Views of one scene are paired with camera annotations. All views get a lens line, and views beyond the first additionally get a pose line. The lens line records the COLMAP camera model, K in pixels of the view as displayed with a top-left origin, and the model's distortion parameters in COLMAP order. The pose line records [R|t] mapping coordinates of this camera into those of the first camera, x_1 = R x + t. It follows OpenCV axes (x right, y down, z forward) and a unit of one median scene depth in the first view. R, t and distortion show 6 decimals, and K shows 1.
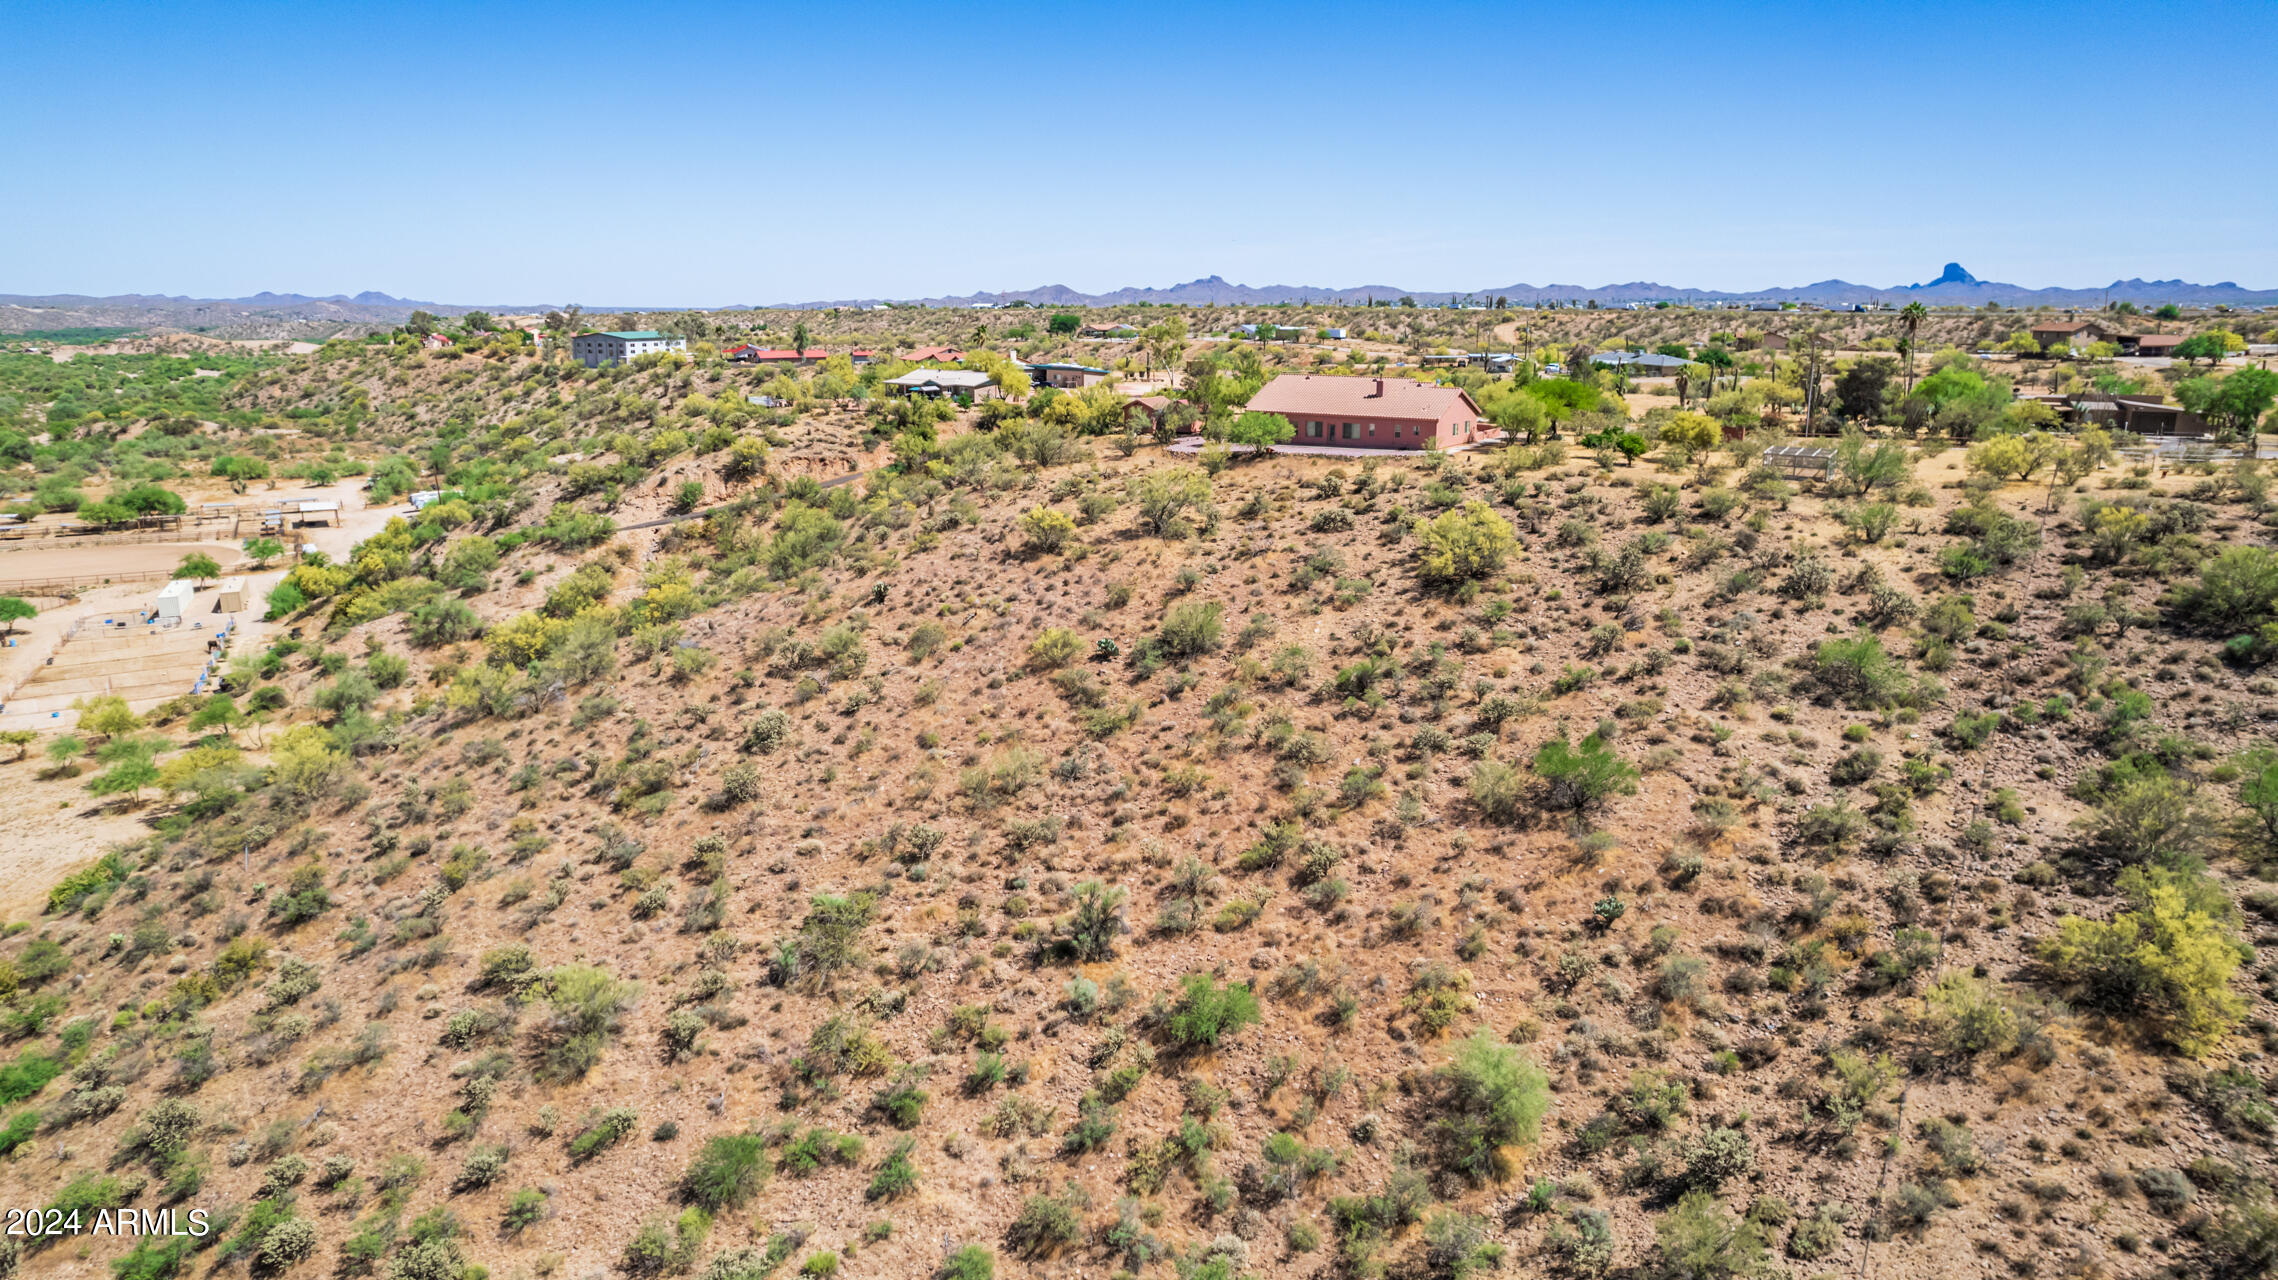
lens RADIAL K [[1460.6, 0, 1141.4], [0, 1460.6, 613.5], [0, 0, 1]] dist [-0.085771, 0.079310]
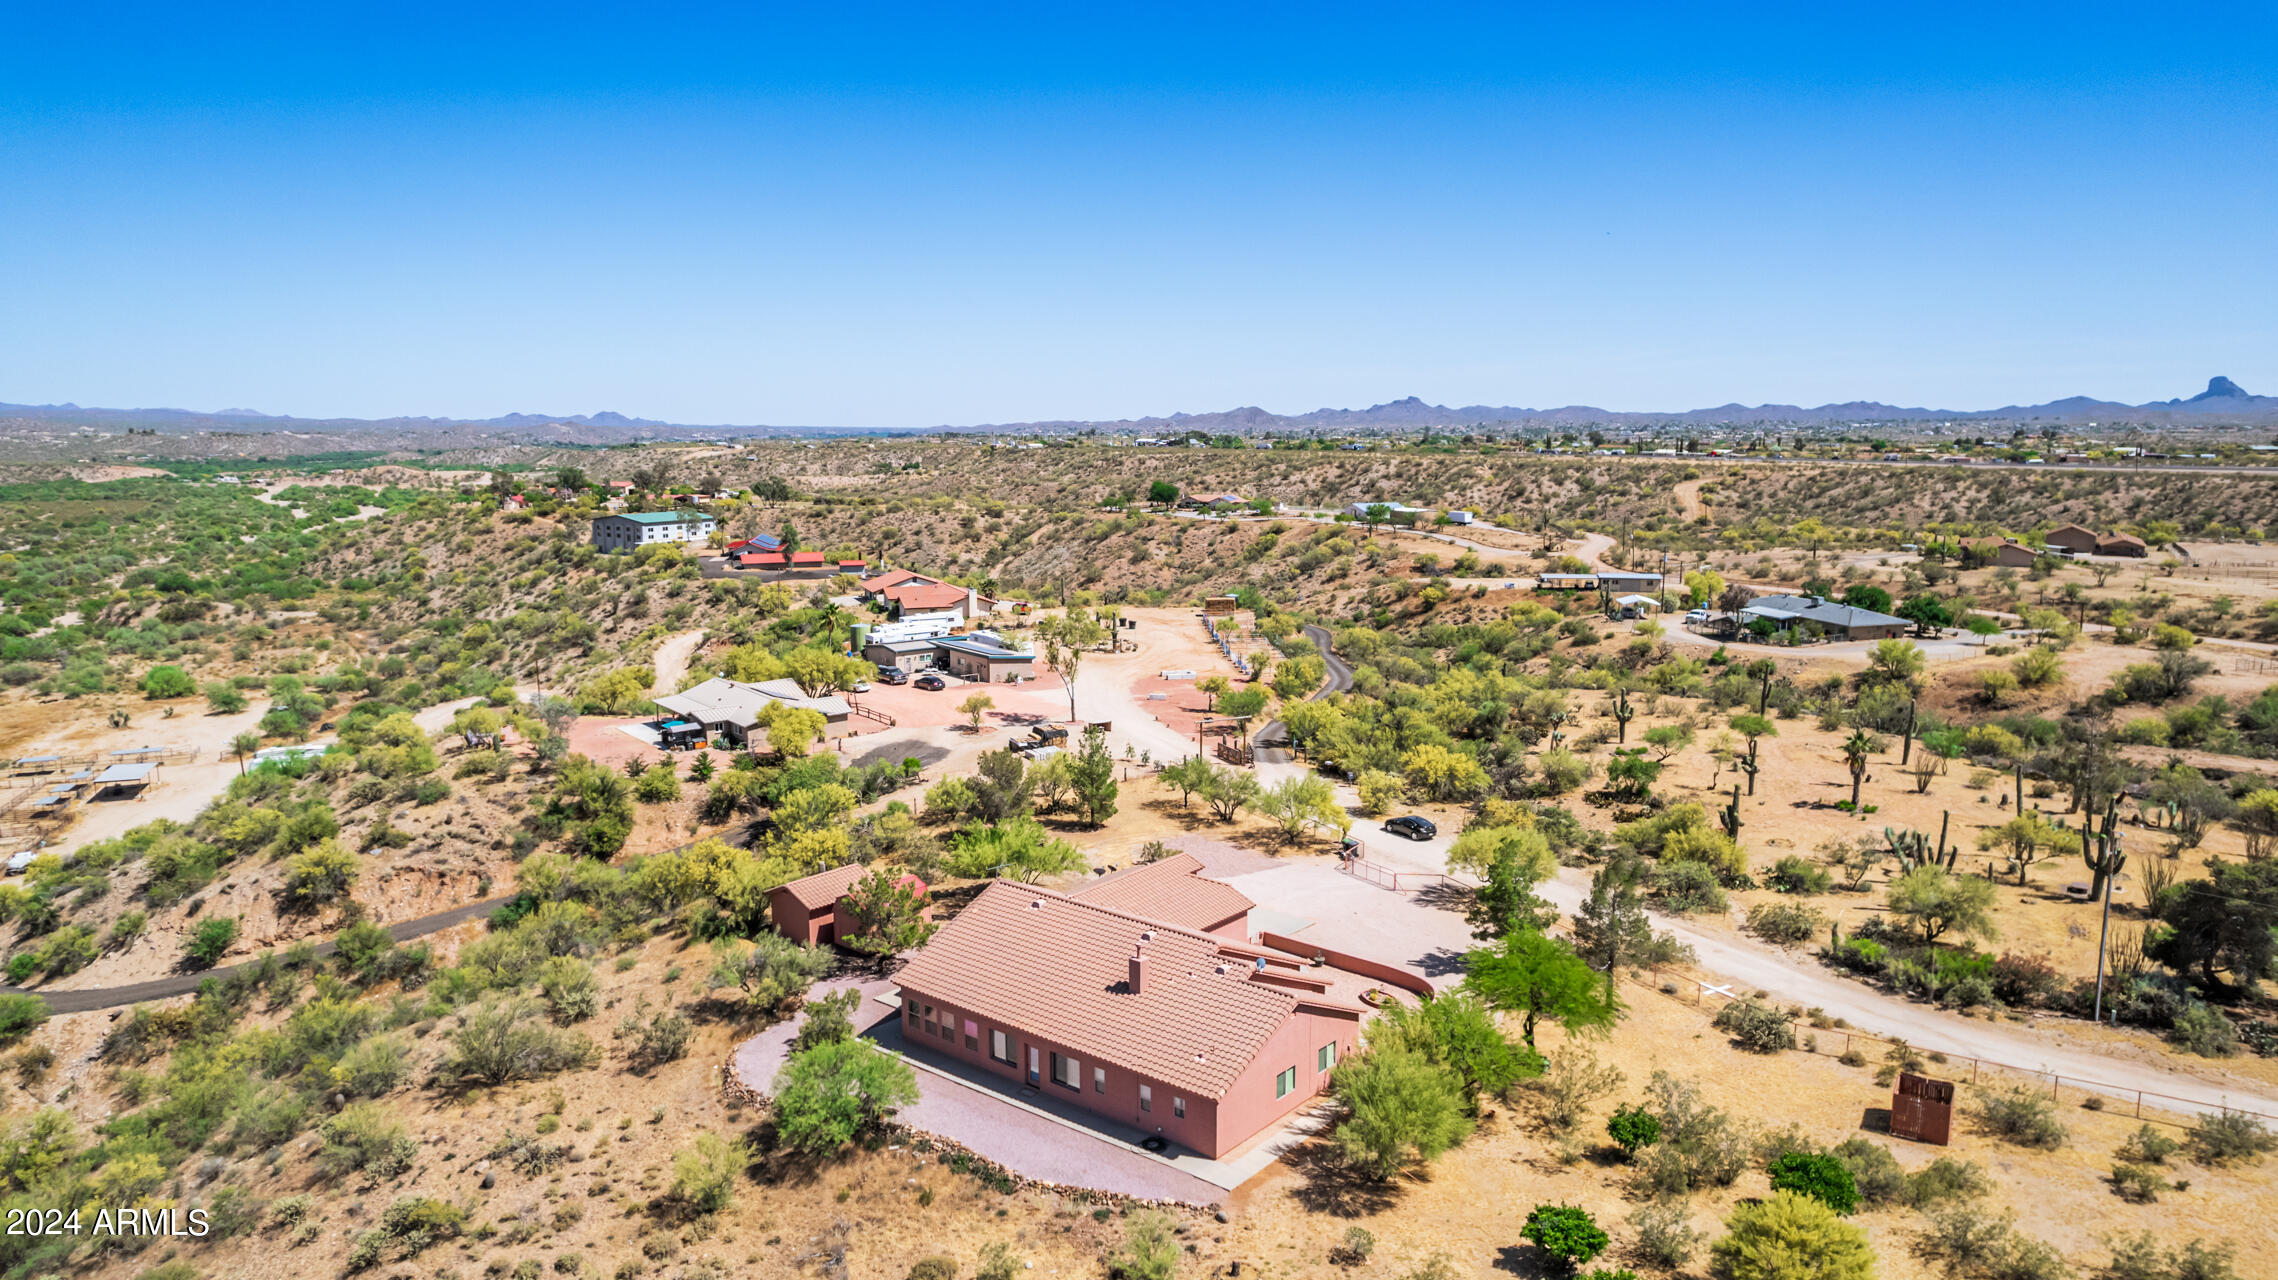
lens RADIAL K [[1455.6, 0, 1140.6], [0, 1455.6, 630.1], [0, 0, 1]] dist [-0.079289, 0.072444]
pose [[0.990674, 0.016830, -0.135213, 0.054196], [-0.025978, 0.997470, -0.066178, -0.055983], [0.133757, 0.069073, 0.988604, 0.124505]]
